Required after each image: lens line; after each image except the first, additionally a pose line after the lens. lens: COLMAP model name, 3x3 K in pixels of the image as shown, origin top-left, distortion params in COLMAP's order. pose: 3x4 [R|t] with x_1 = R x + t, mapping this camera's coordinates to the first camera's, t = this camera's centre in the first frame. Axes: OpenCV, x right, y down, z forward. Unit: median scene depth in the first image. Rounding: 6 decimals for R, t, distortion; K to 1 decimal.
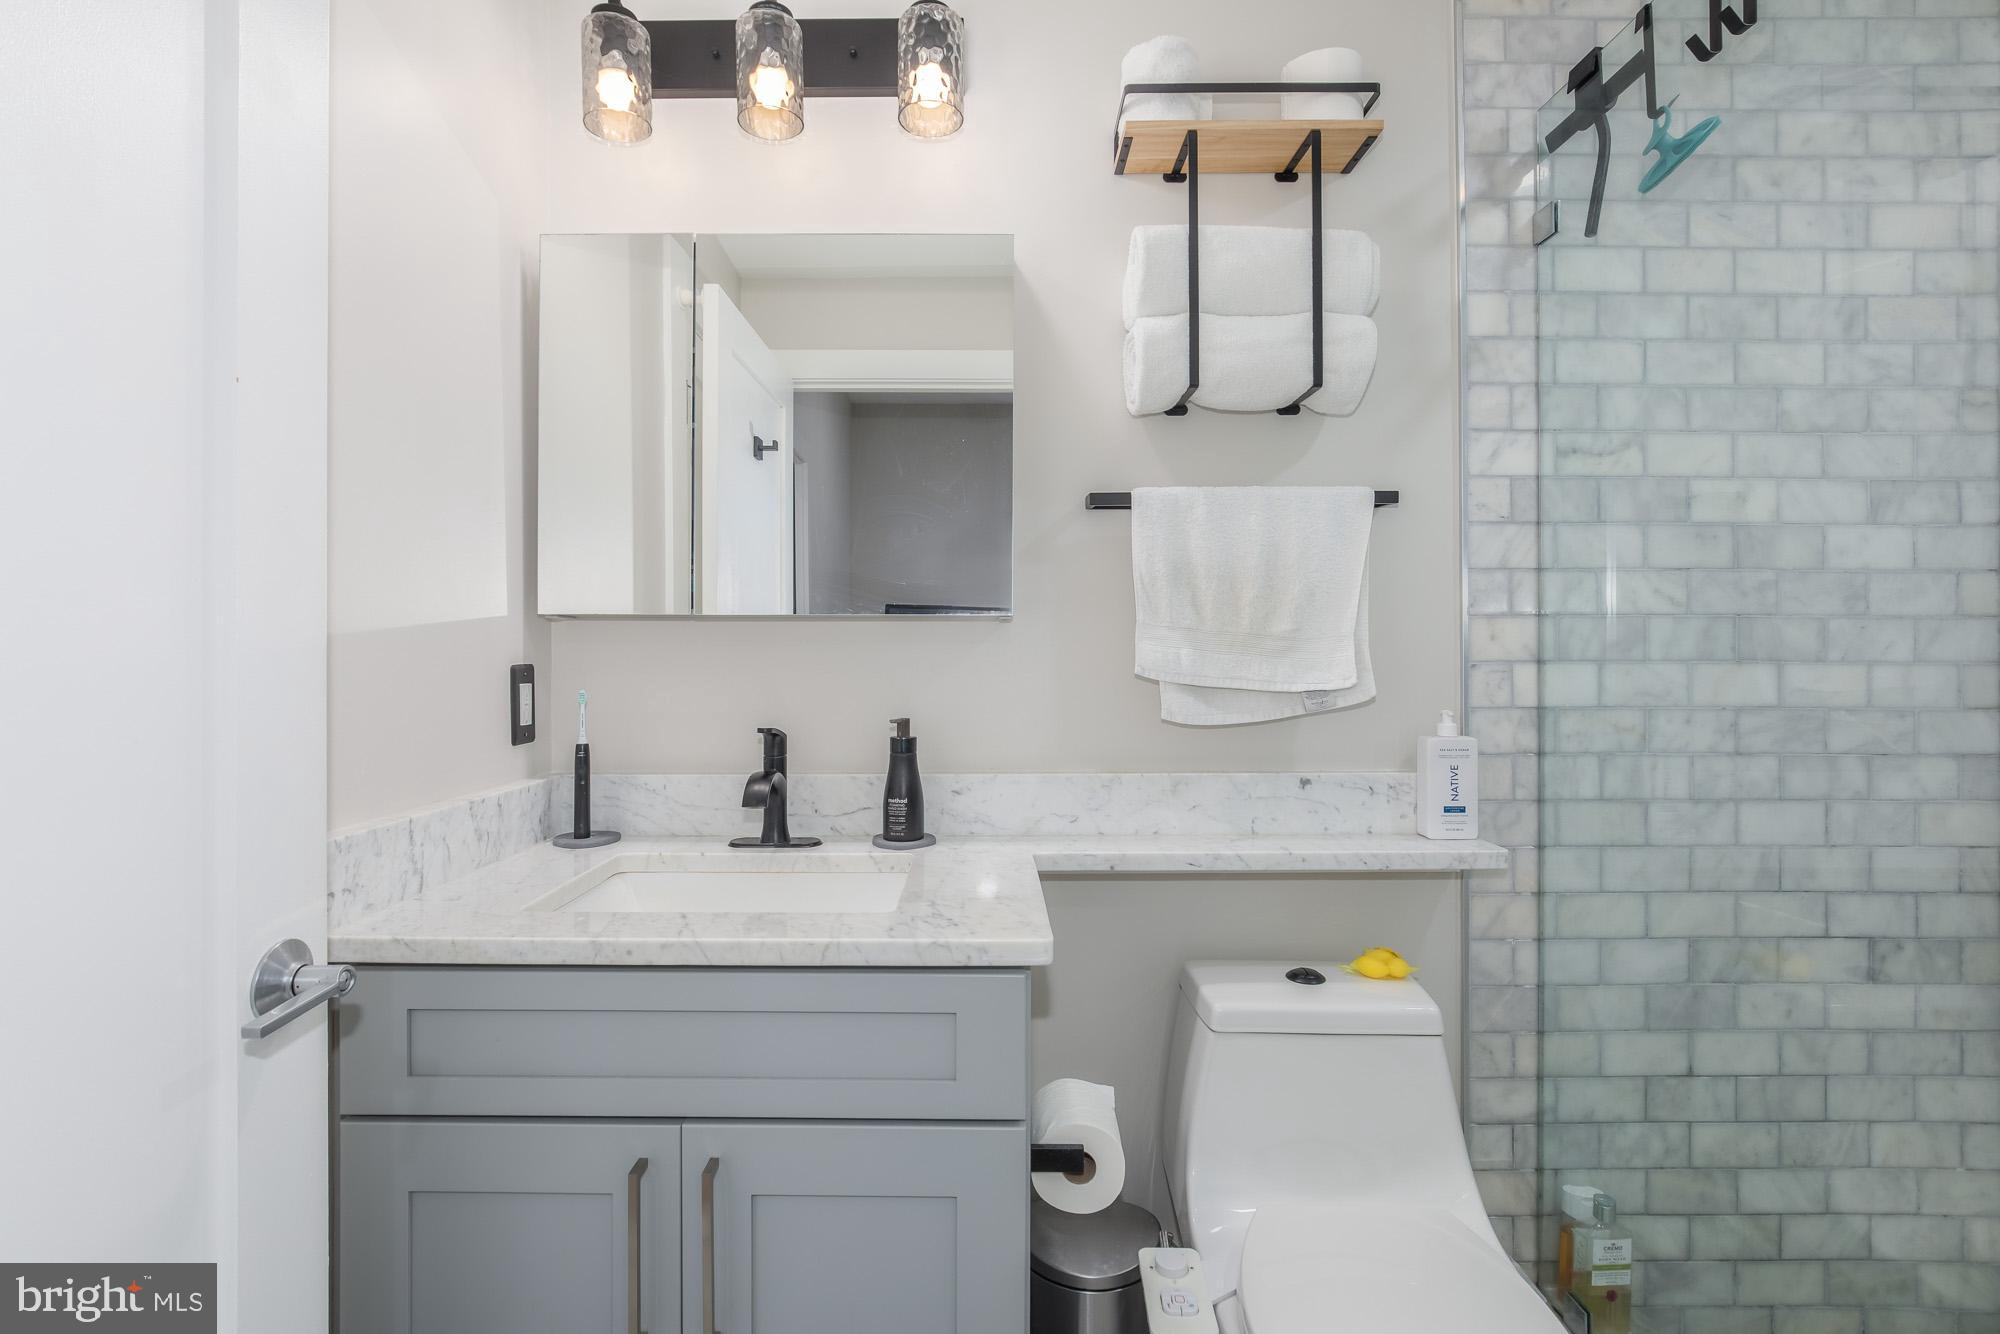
lens RADIAL K [[911.7, 0, 981.6], [0, 911.7, 646.5], [0, 0, 1]] dist [-0.016150, 0.005667]
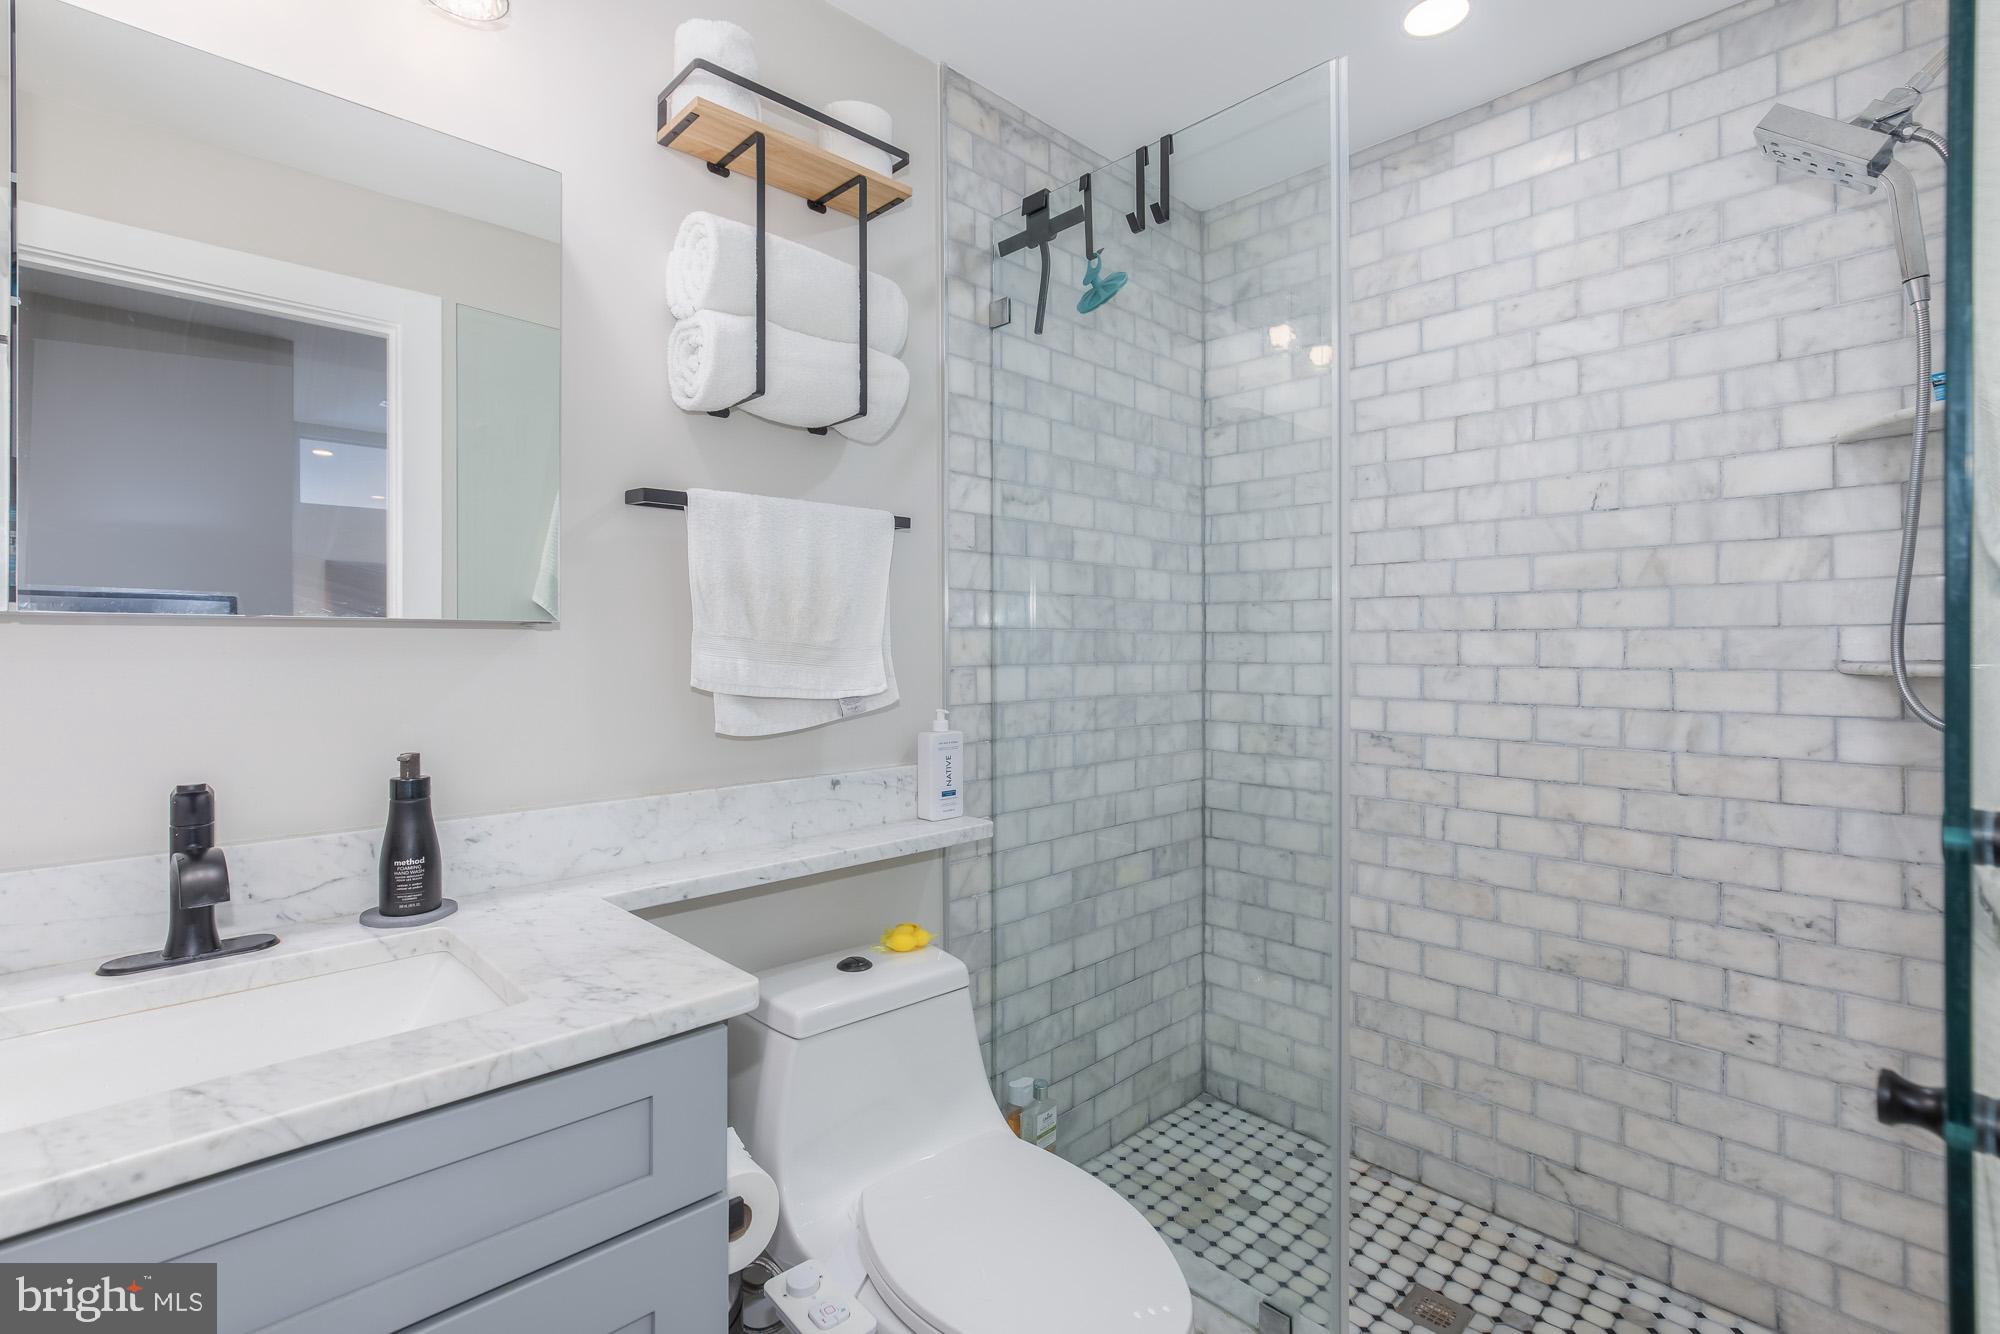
lens RADIAL K [[911.7, 0, 981.6], [0, 911.7, 646.5], [0, 0, 1]] dist [-0.016150, 0.005667]
pose [[0.726074, -0.001490, 0.687615, -0.249178], [0.000036, 0.999998, 0.002128, -0.012726], [-0.687617, -0.001520, 0.726072, 0.109253]]
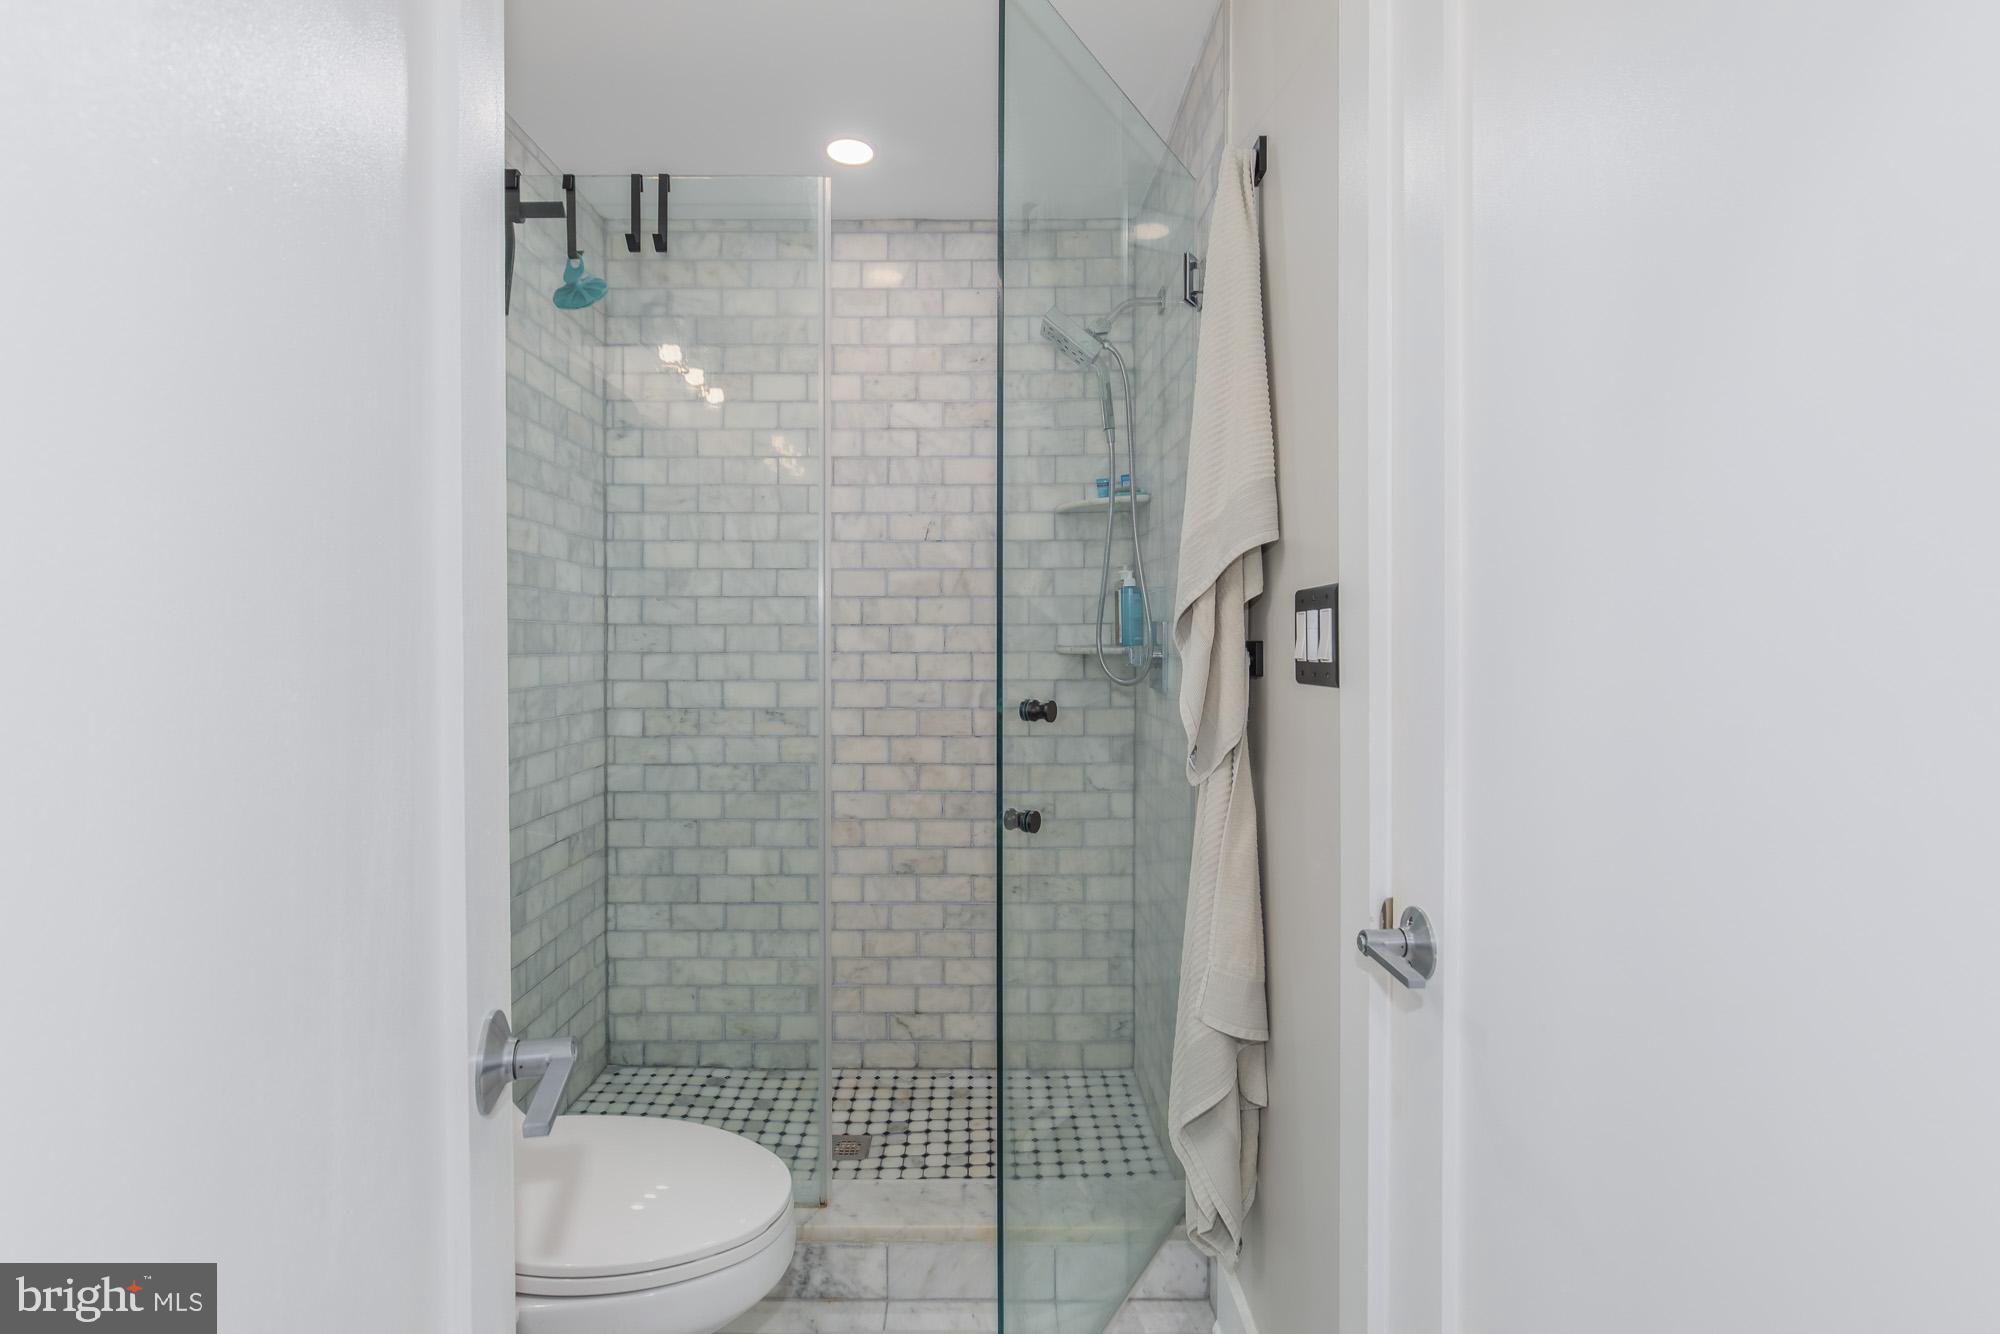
lens RADIAL K [[911.7, 0, 981.6], [0, 911.7, 646.5], [0, 0, 1]] dist [-0.016150, 0.005667]
pose [[0.002424, -0.010159, 0.999945, -0.527640], [-0.000481, 0.999948, 0.010160, -0.010491], [-0.999997, -0.000505, 0.002419, 0.312351]]
